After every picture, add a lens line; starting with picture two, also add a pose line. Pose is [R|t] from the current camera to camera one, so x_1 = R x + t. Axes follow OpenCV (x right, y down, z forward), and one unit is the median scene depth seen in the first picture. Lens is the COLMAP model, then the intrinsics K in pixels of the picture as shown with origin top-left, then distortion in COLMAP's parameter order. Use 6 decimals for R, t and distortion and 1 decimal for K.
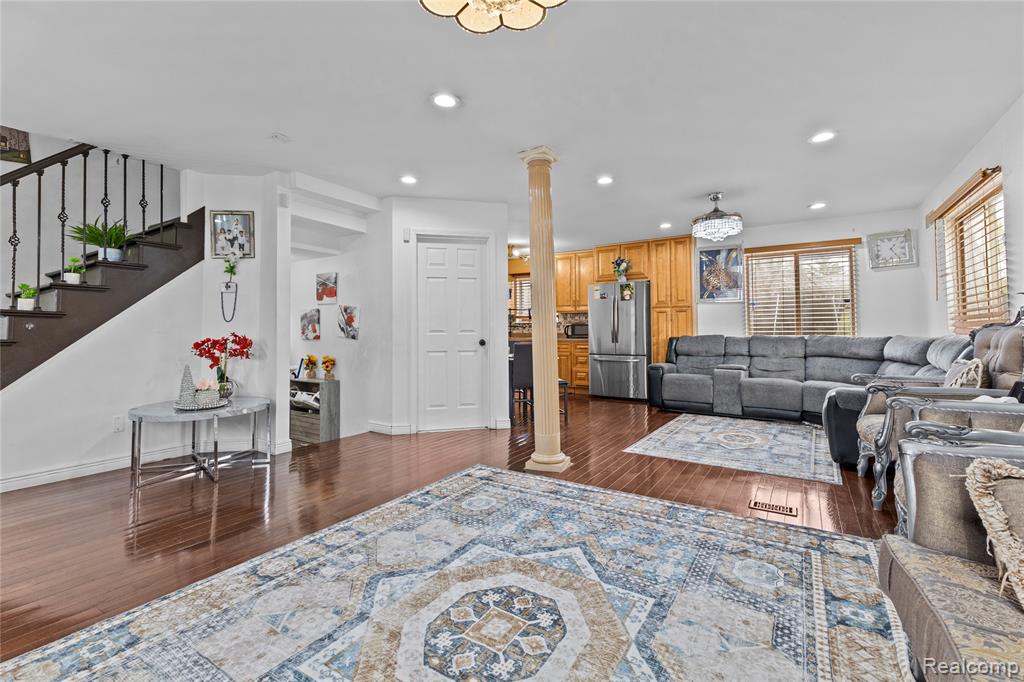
lens RADIAL K [[443.6, 0, 512.0], [0, 443.6, 316.9], [0, 0, 1]] dist [0.012384, -0.000148]
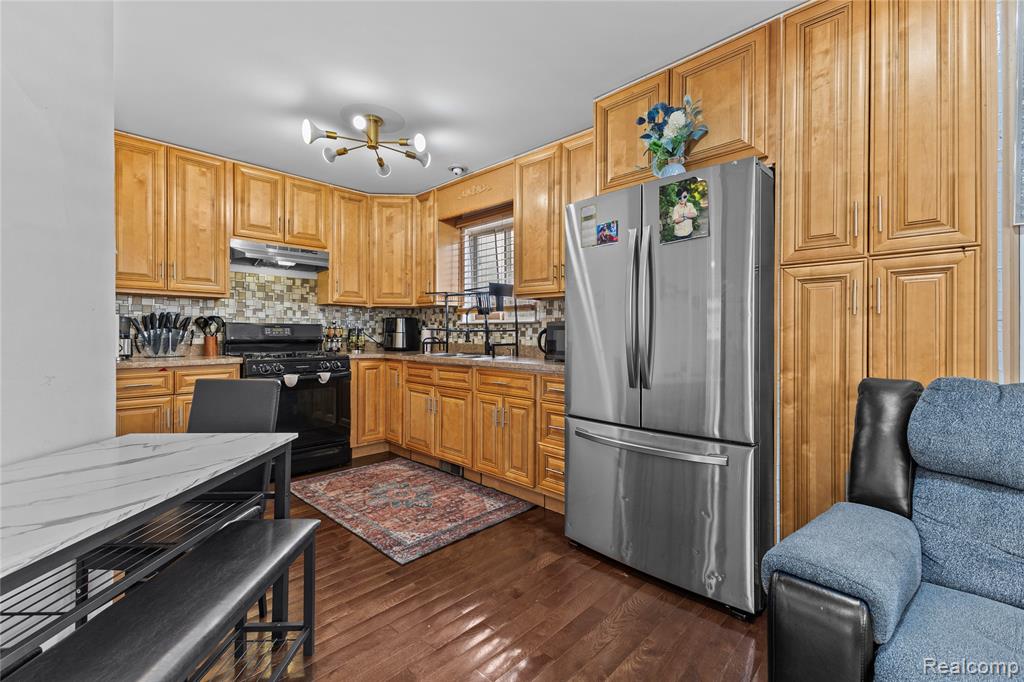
lens RADIAL K [[440.5, 0, 516.2], [0, 440.5, 336.8], [0, 0, 1]] dist [0.012884, -0.000845]
pose [[0.981628, 0.009017, -0.190590, 0.209465], [-0.001590, 0.999235, 0.039084, 0.013314], [0.190797, -0.038063, 0.980891, 0.705309]]
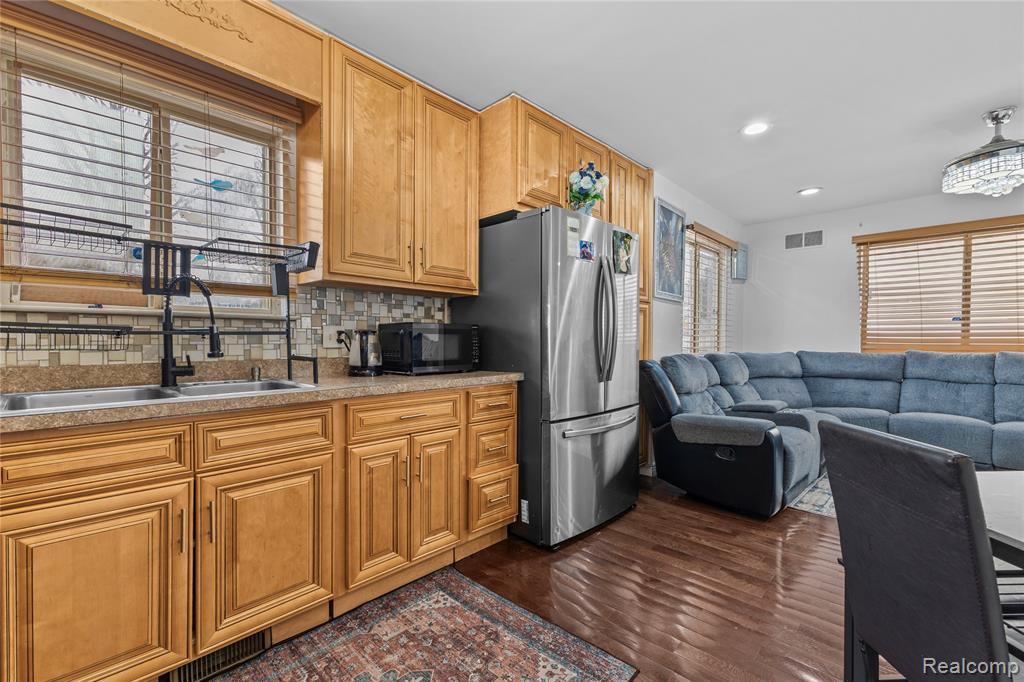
lens RADIAL K [[440.5, 0, 516.2], [0, 440.5, 336.8], [0, 0, 1]] dist [0.012884, -0.000845]
pose [[0.186416, 0.011919, 0.982399, -0.161597], [-0.024125, 0.999680, -0.007551, 0.027932], [-0.982175, -0.022293, 0.186644, 1.019682]]
